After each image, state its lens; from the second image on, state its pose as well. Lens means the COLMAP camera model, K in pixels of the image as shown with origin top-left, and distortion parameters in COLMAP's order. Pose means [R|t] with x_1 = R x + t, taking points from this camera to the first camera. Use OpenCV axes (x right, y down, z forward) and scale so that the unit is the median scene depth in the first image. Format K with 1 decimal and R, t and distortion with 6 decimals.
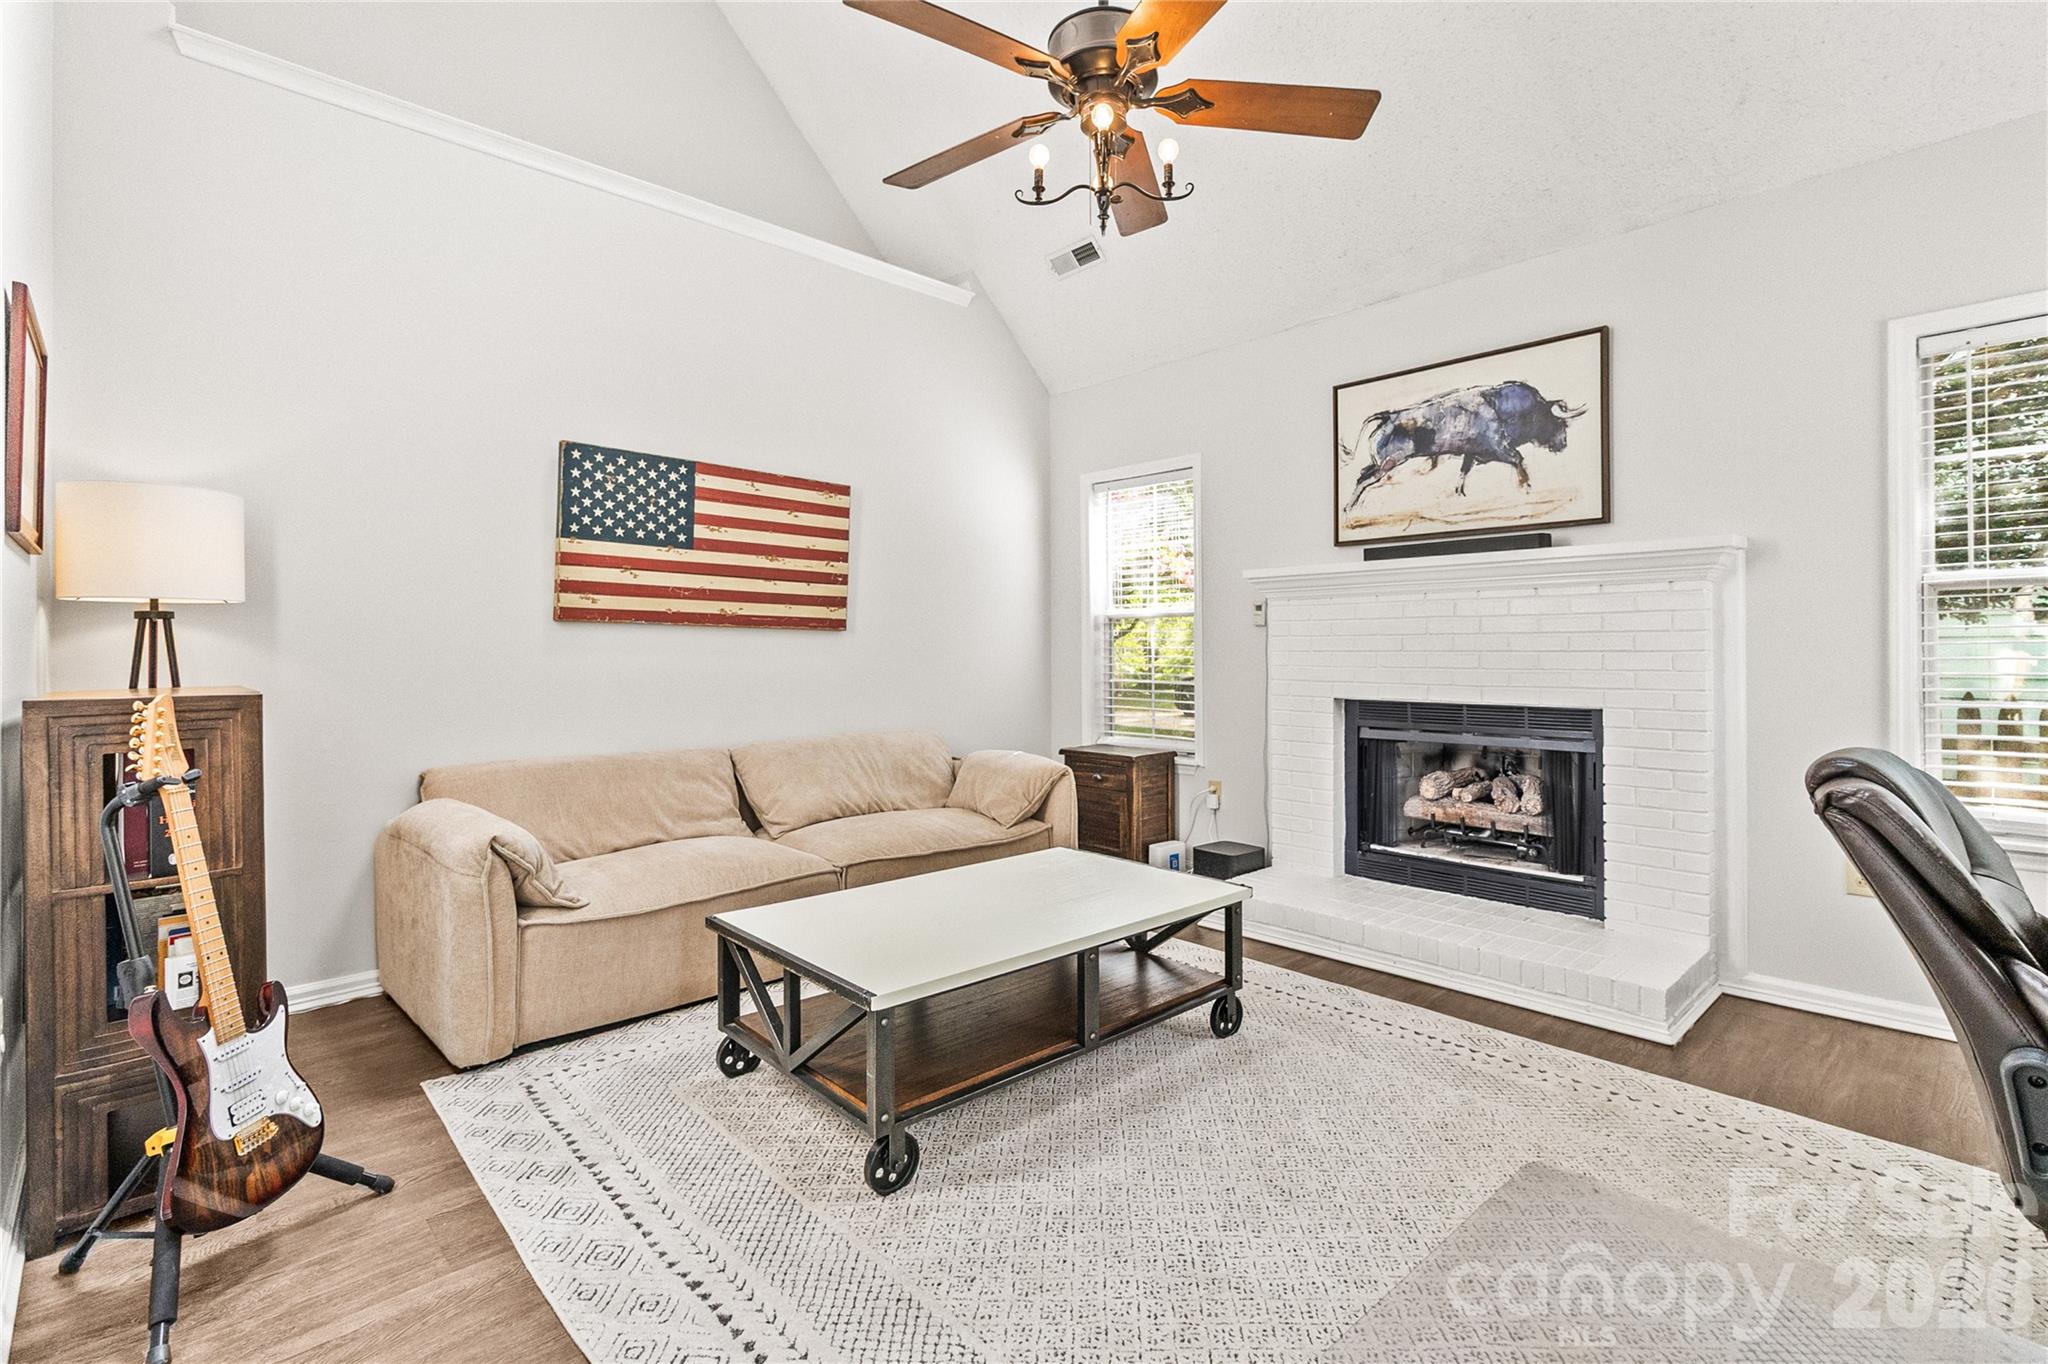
lens RADIAL K [[956.6, 0, 1052.6], [0, 956.6, 652.6], [0, 0, 1]] dist [0.005775, 0.000879]
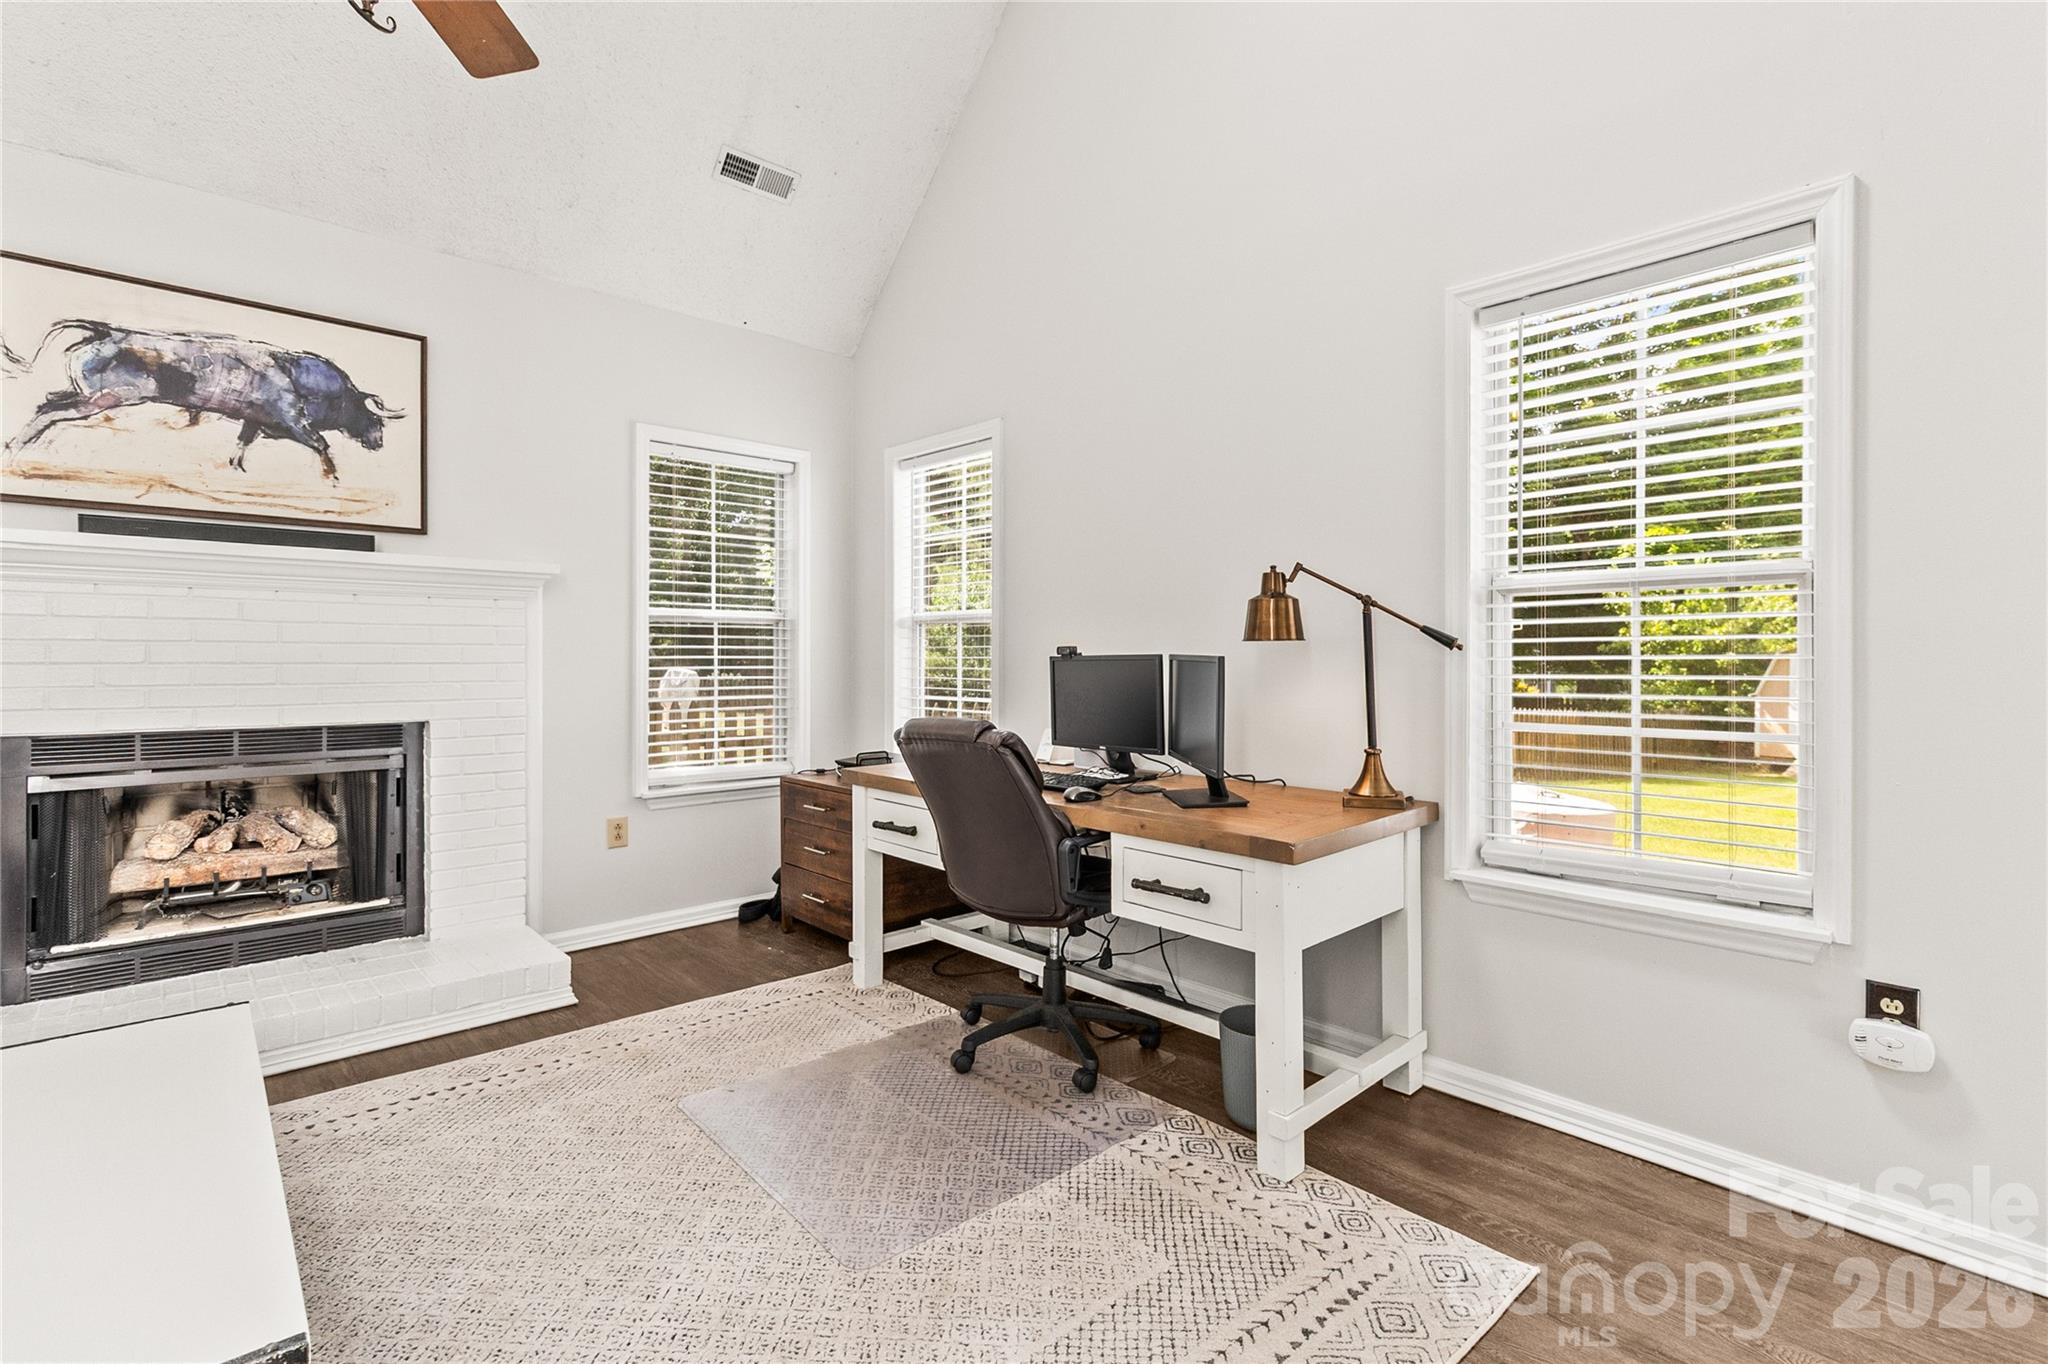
lens RADIAL K [[956.6, 0, 1023.0], [0, 956.6, 674.5], [0, 0, 1]] dist [0.005775, 0.000879]
pose [[0.012412, -0.009518, 0.999878, -0.471113], [0.004155, 0.999947, 0.009467, 0.003596], [-0.999914, 0.004037, 0.012451, 0.417919]]
